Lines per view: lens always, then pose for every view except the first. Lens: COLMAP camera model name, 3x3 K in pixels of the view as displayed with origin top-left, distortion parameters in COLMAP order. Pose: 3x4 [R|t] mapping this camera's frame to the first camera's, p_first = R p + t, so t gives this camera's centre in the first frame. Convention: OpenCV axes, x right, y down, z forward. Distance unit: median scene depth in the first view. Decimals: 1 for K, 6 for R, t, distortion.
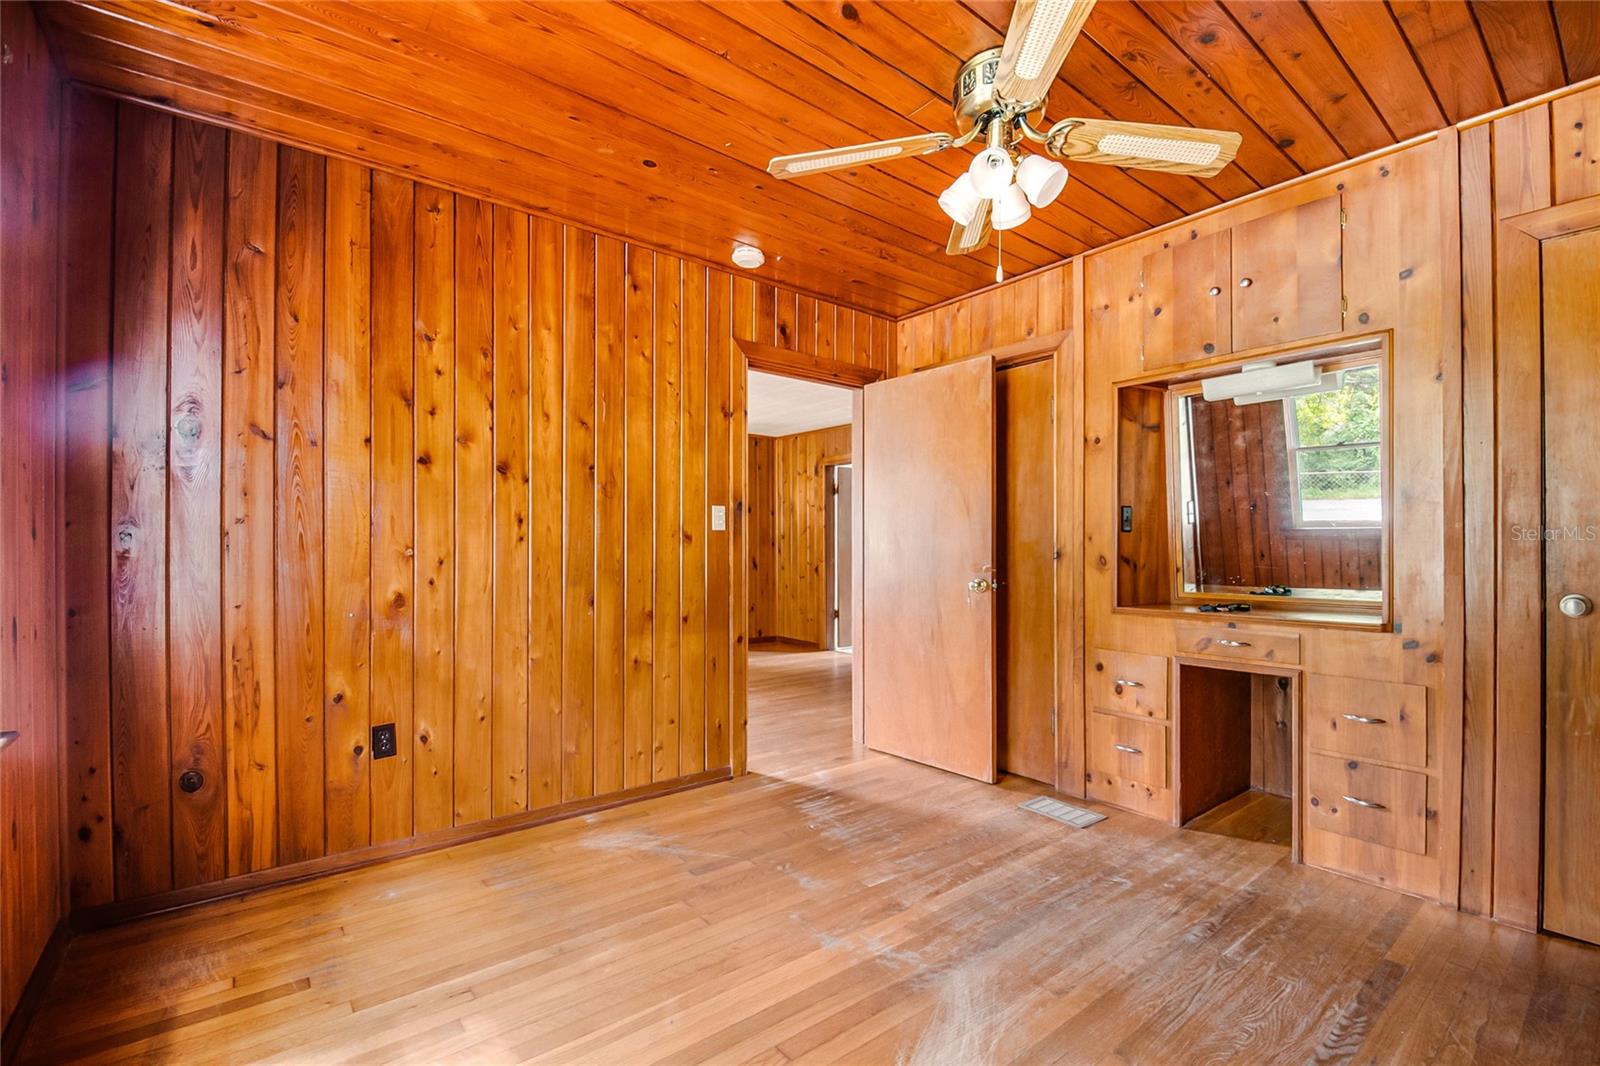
lens RADIAL K [[702.8, 0, 803.8], [0, 702.8, 543.8], [0, 0, 1]] dist [0.017480, -0.000437]
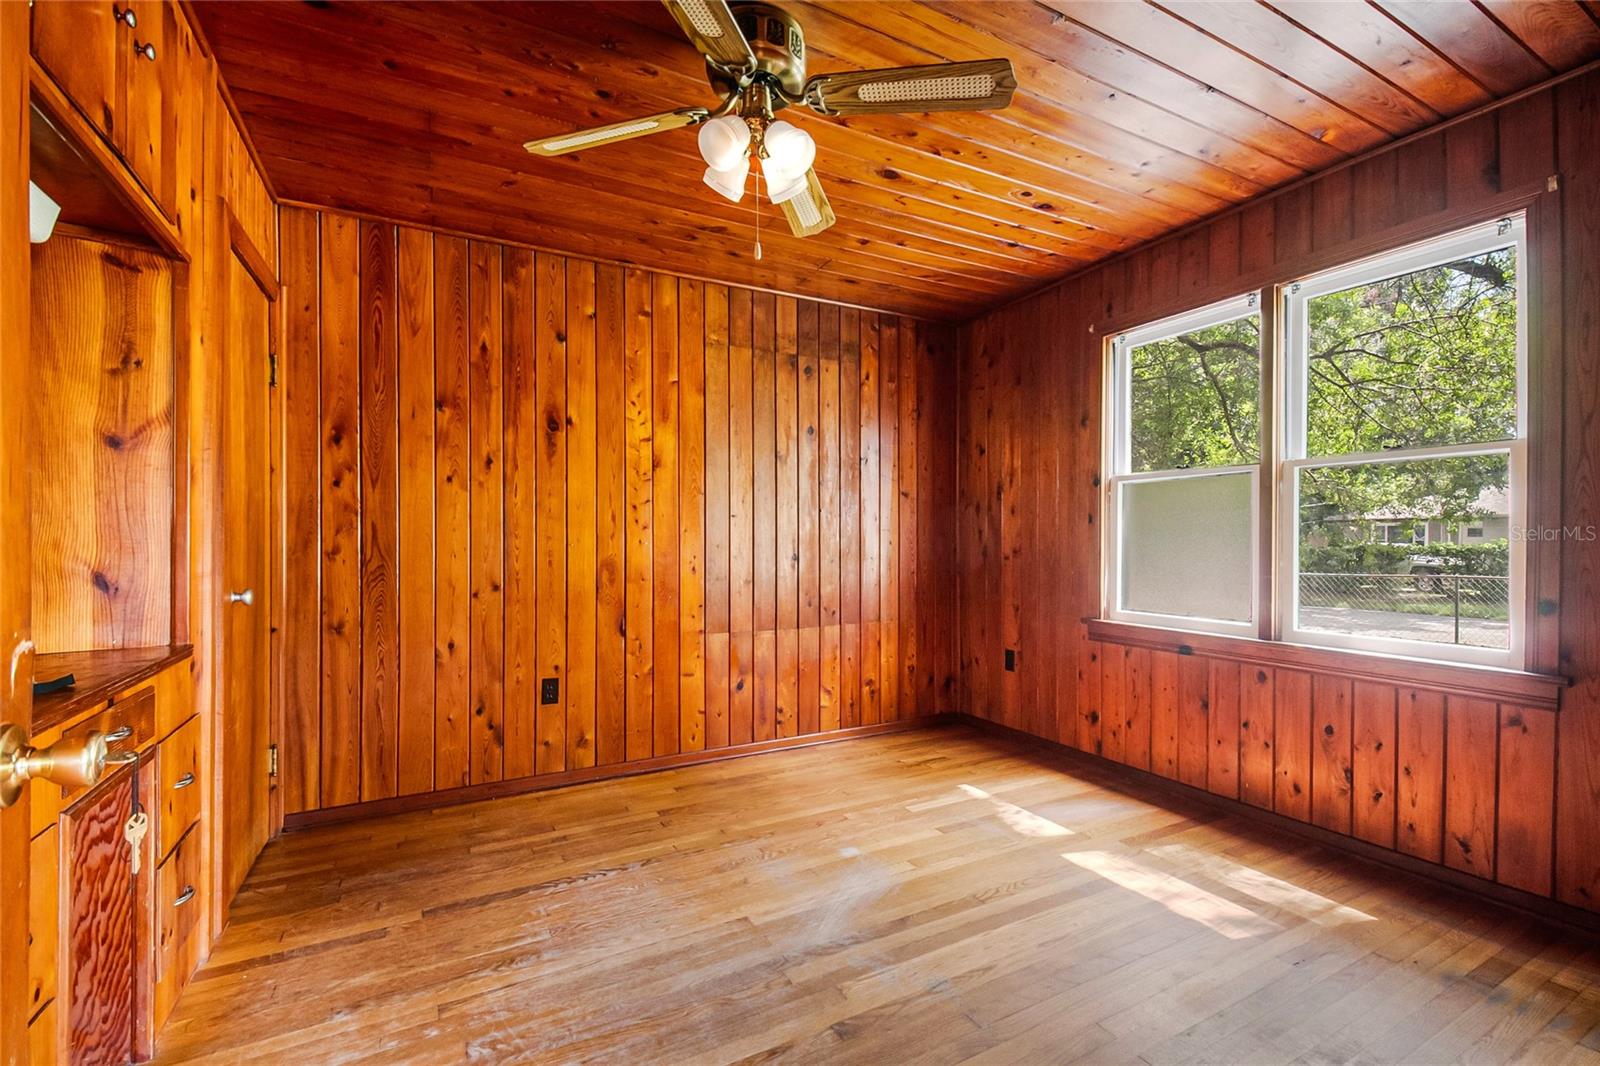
lens RADIAL K [[702.8, 0, 803.8], [0, 702.8, 543.8], [0, 0, 1]] dist [0.017480, -0.000437]
pose [[-0.981237, -0.001884, 0.192795, 0.033088], [-0.002178, 0.999997, -0.001312, 0.009237], [-0.192792, -0.001707, -0.981238, 1.941157]]
